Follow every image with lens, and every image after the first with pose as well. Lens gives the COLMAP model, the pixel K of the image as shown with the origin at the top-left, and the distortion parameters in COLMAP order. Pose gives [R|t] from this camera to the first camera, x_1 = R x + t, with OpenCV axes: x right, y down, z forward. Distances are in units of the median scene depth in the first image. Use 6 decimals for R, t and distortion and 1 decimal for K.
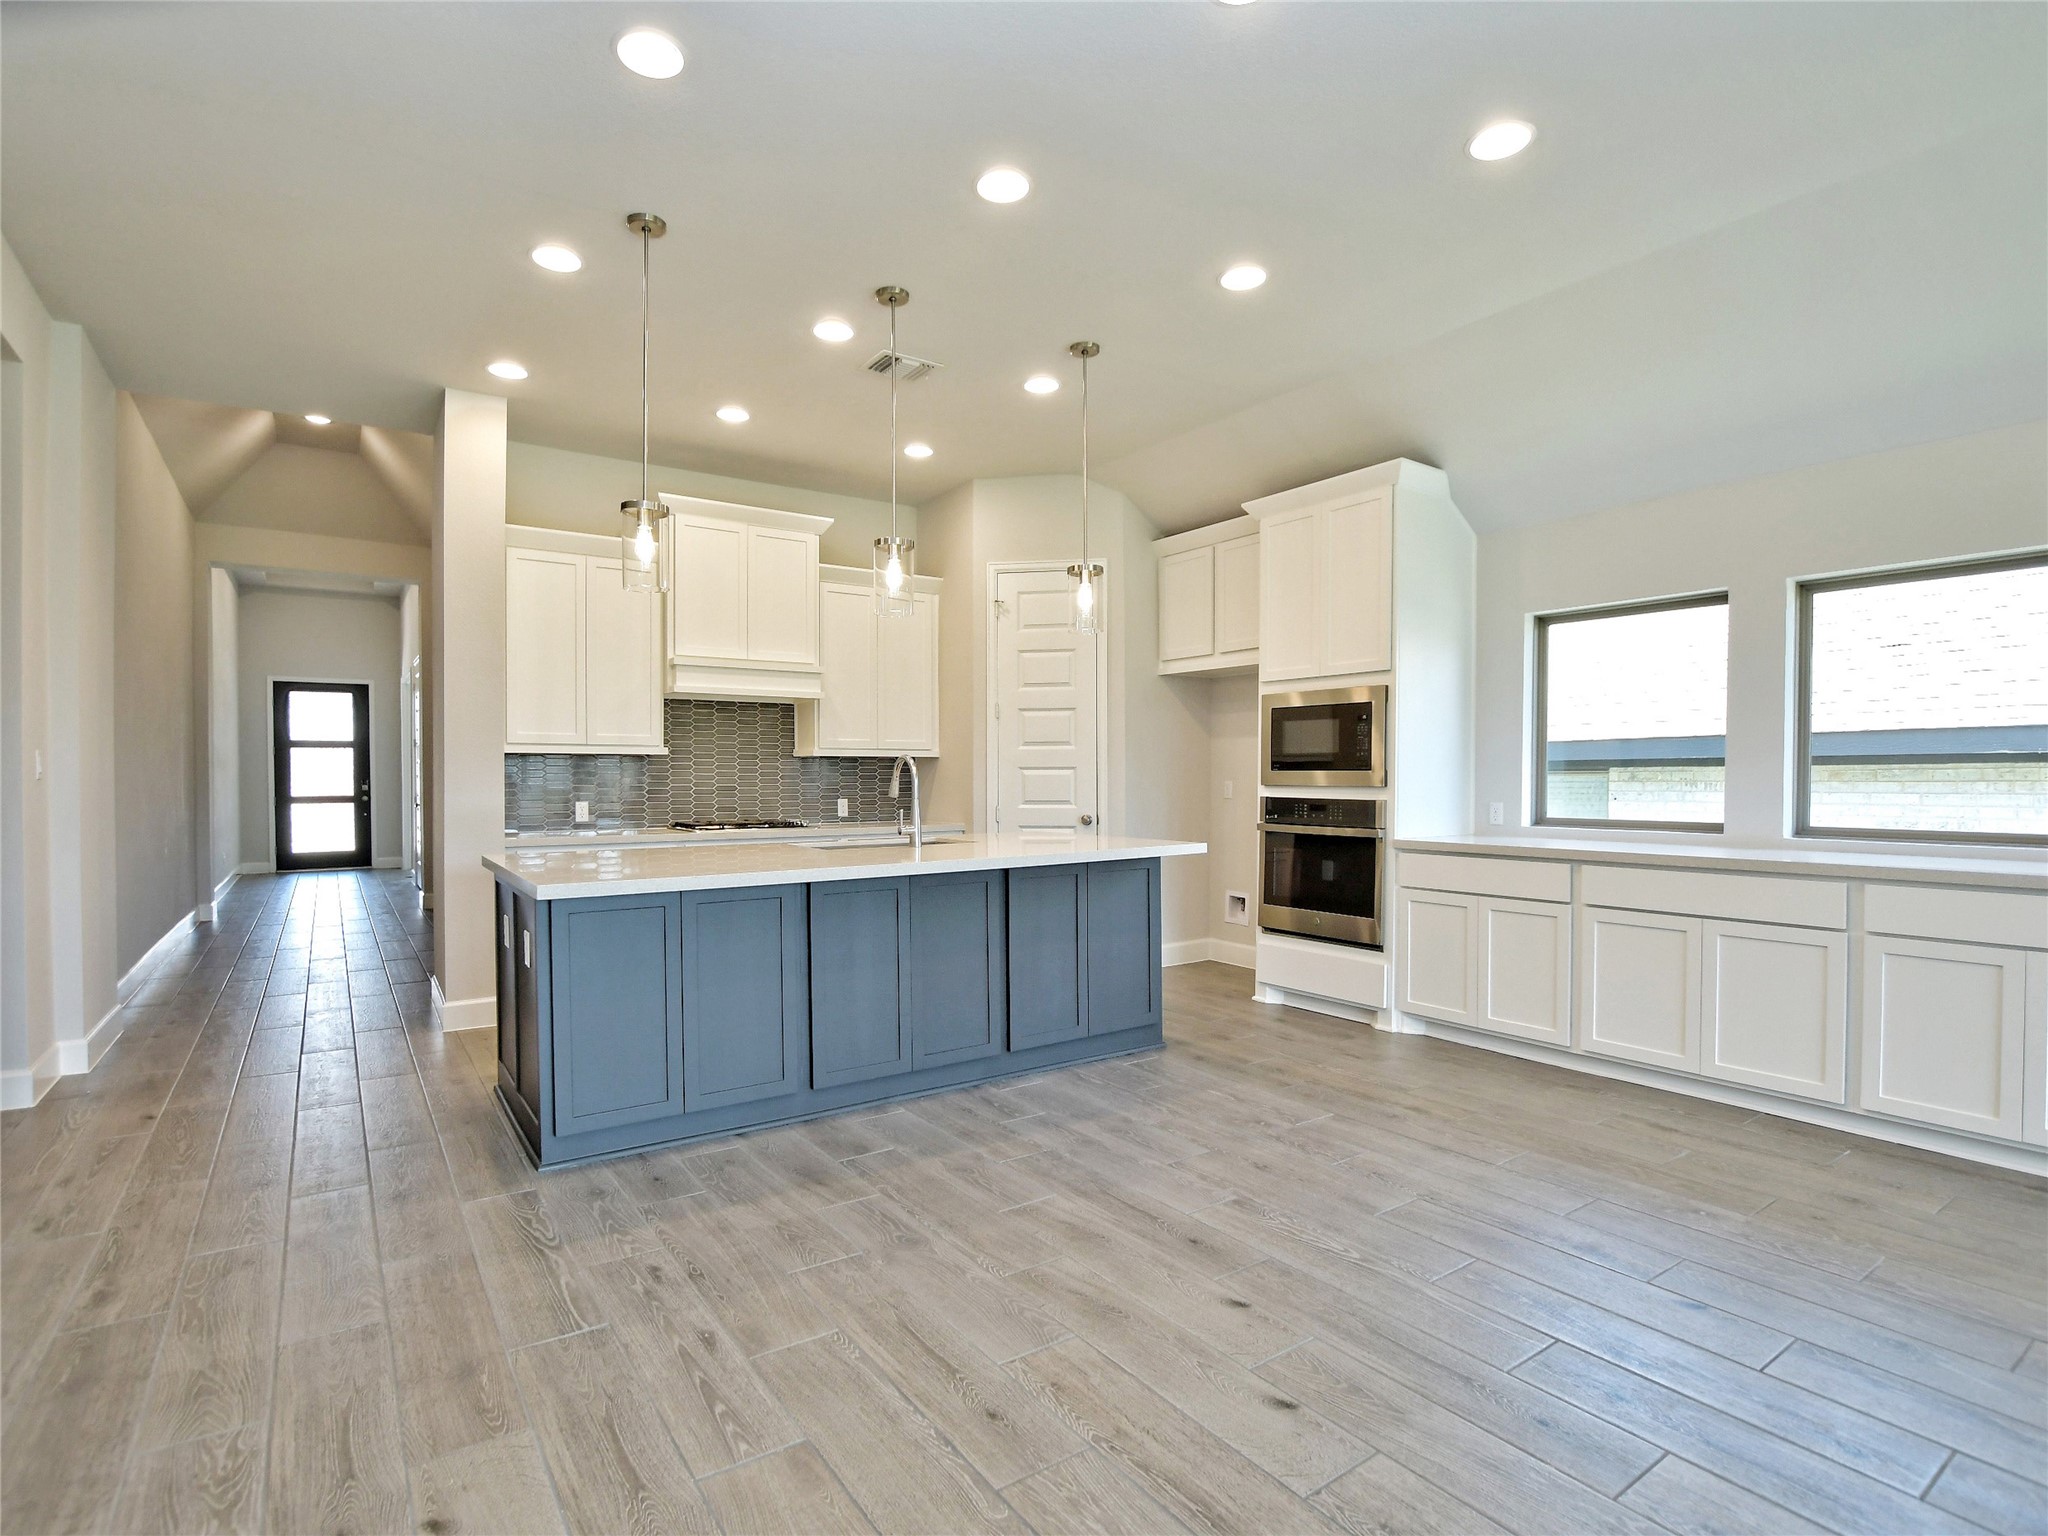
lens RADIAL K [[1019.1, 0, 1008.9], [0, 1019.1, 771.4], [0, 0, 1]] dist [-0.014941, 0.001341]
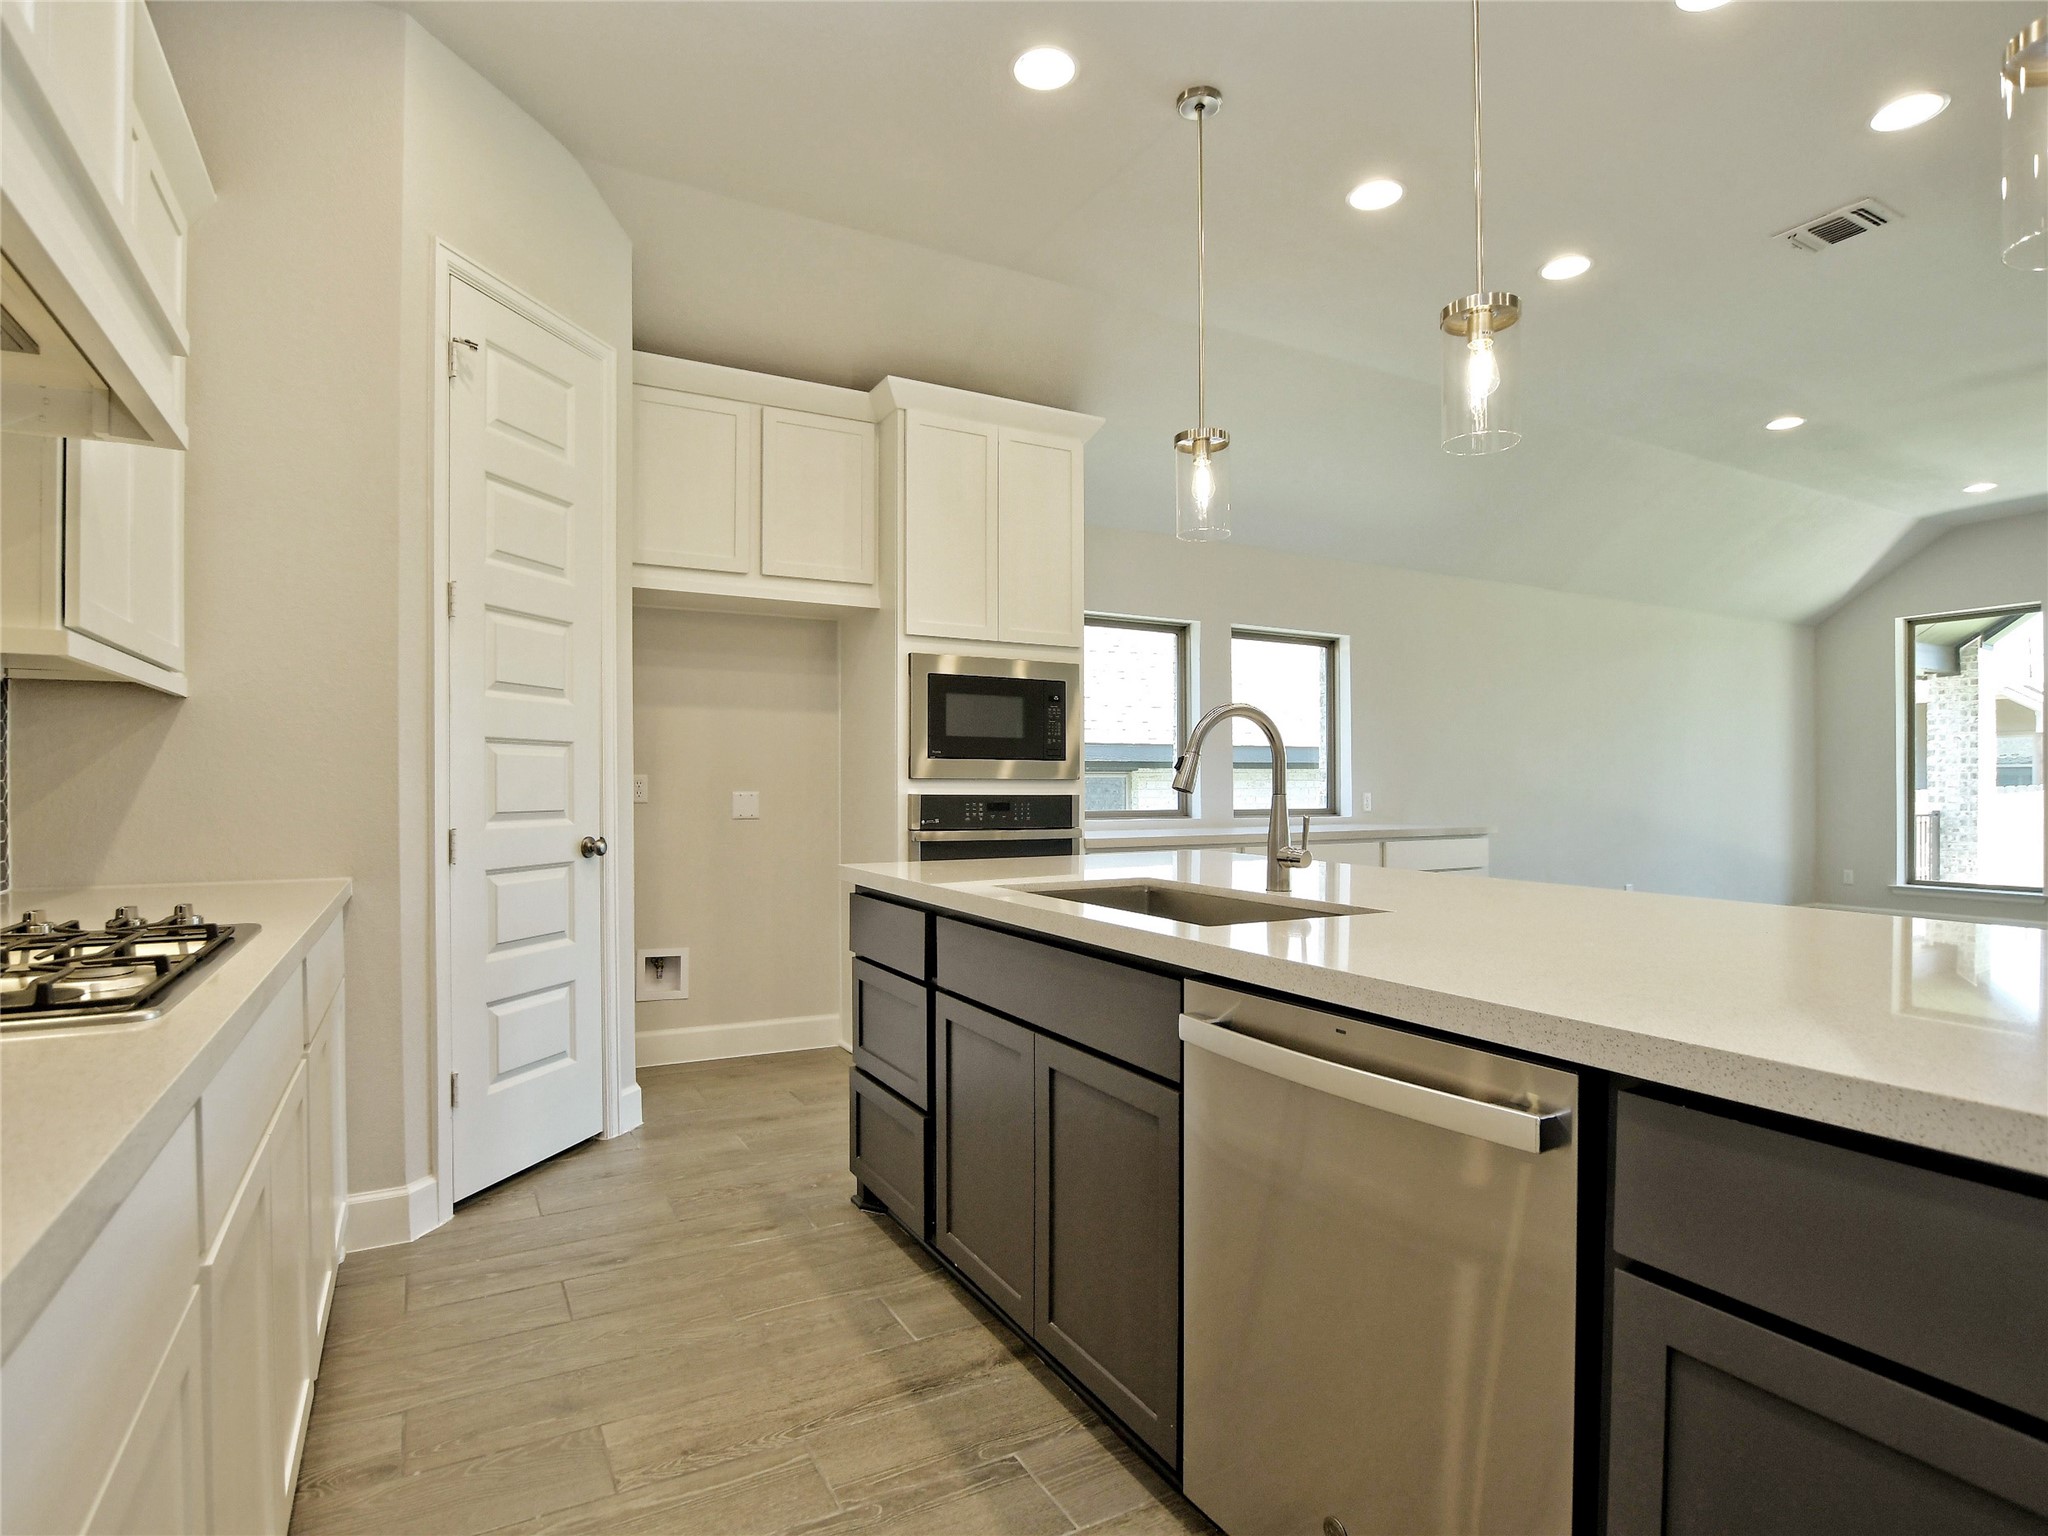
lens RADIAL K [[1053.2, 0, 1037.5], [0, 1053.2, 783.4], [0, 0, 1]] dist [-0.002737, -0.000231]
pose [[0.094802, 0.002142, 0.995494, -0.581210], [-0.007049, 0.999974, -0.001480, 0.020993], [-0.995471, -0.006877, 0.094815, 1.016889]]
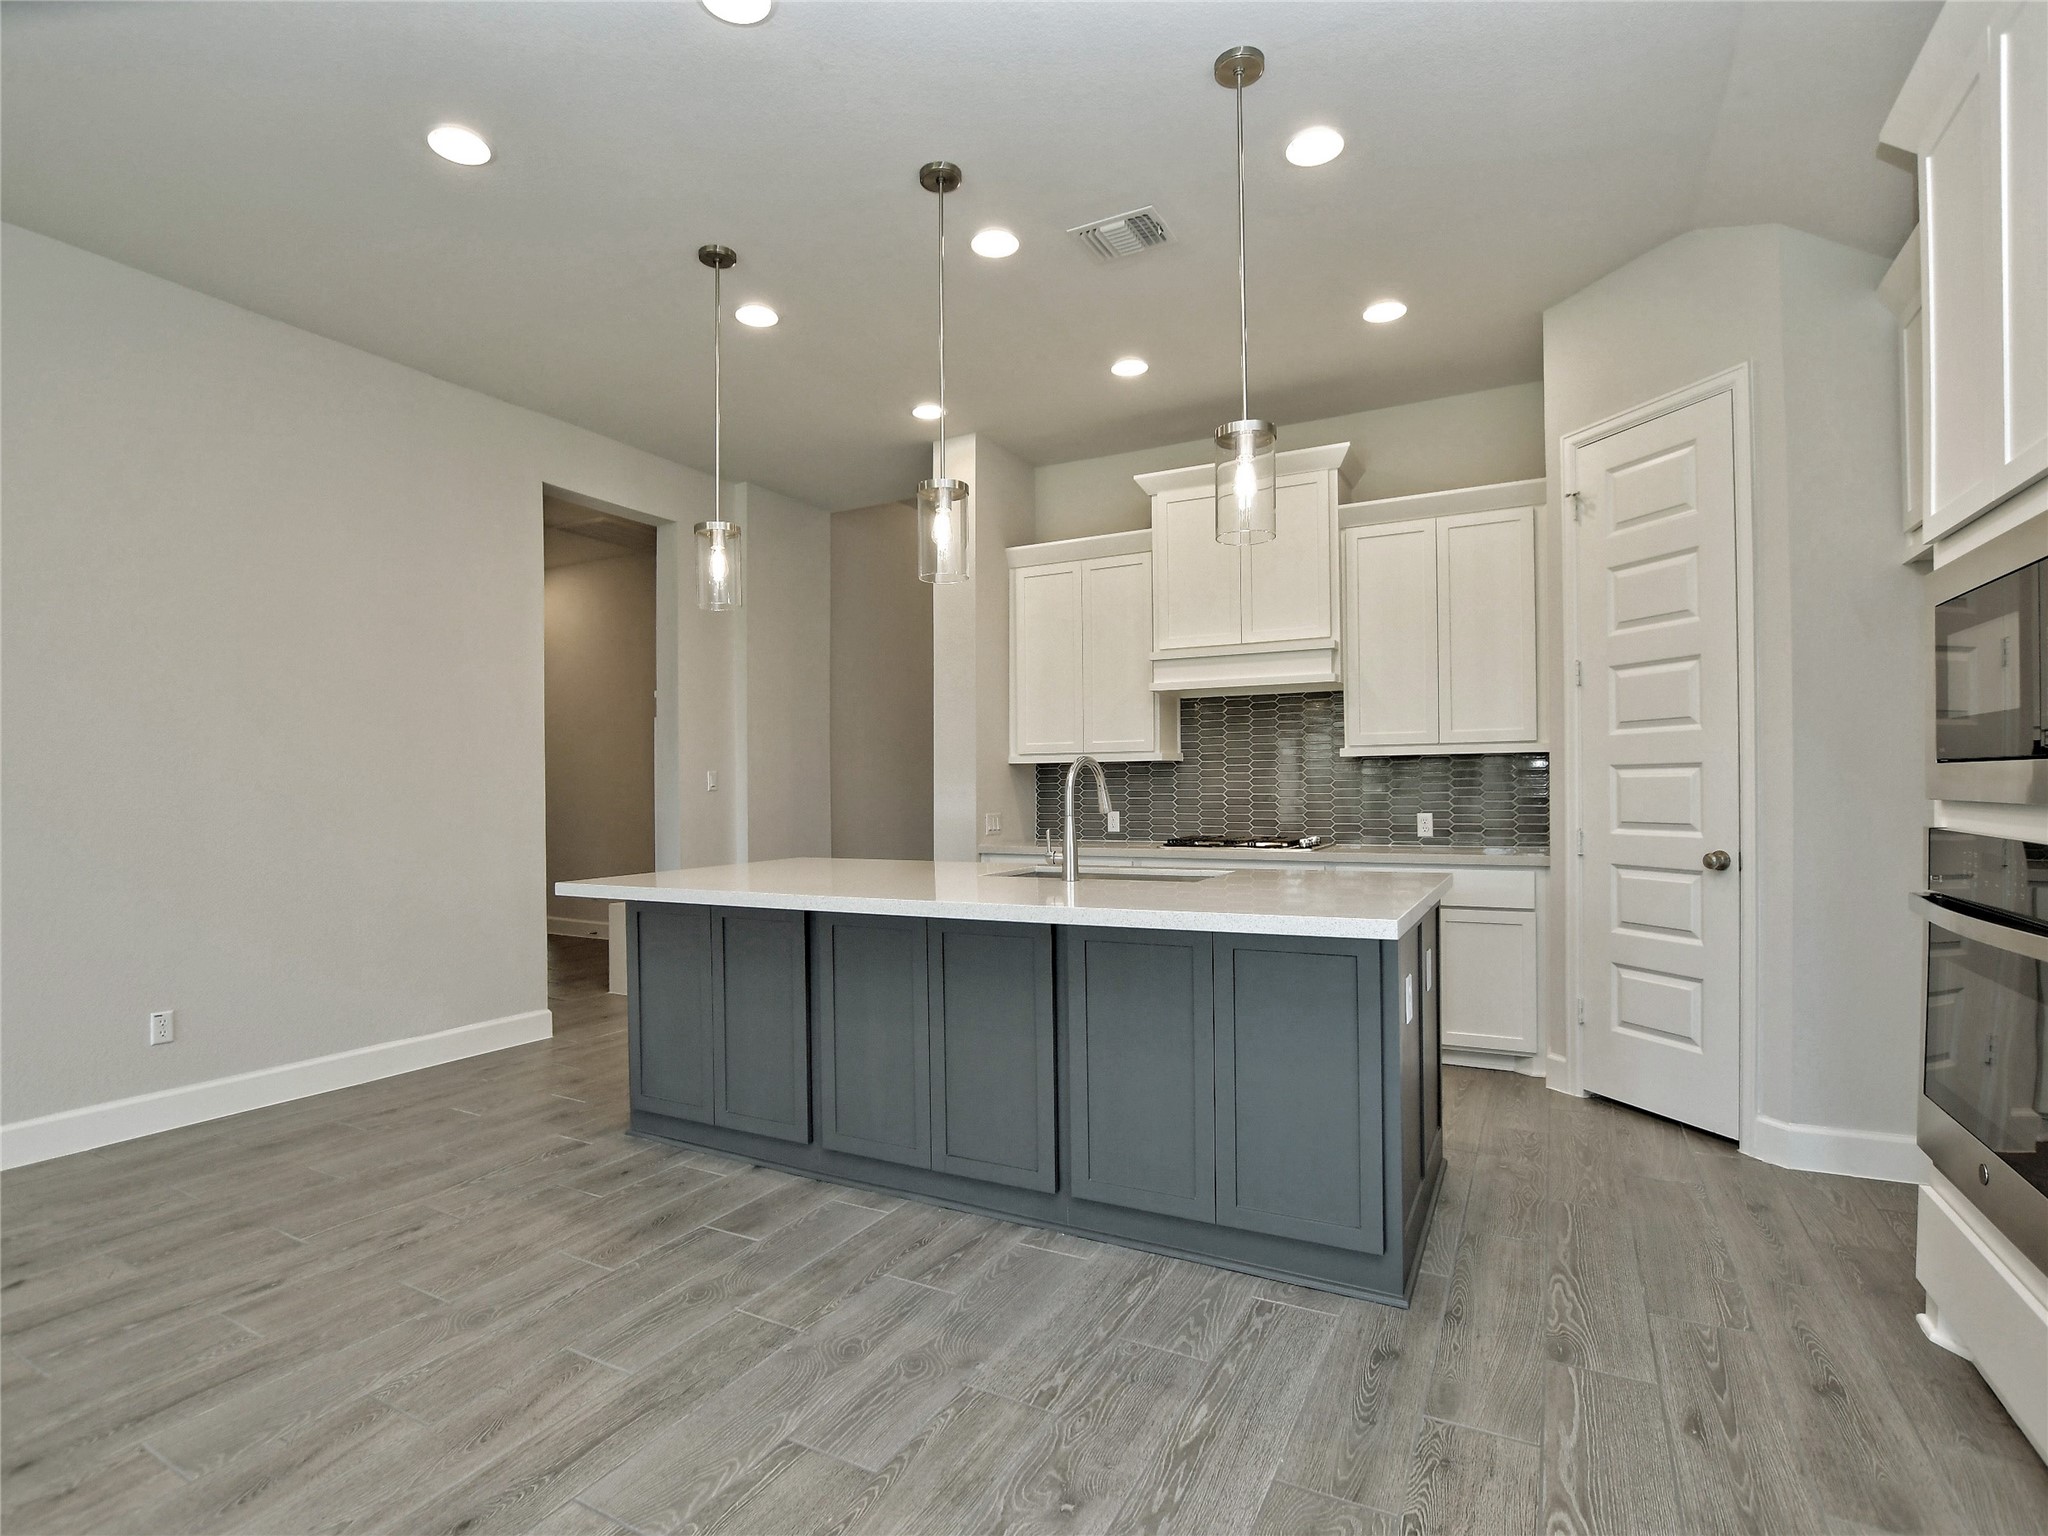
lens RADIAL K [[1019.1, 0, 1013.6], [0, 1019.1, 777.4], [0, 0, 1]] dist [-0.014941, 0.001341]
pose [[0.451588, -0.013005, -0.892132, 0.528882], [0.013257, 0.999881, -0.007865, 0.004787], [0.892128, -0.008276, 0.451706, 0.604371]]
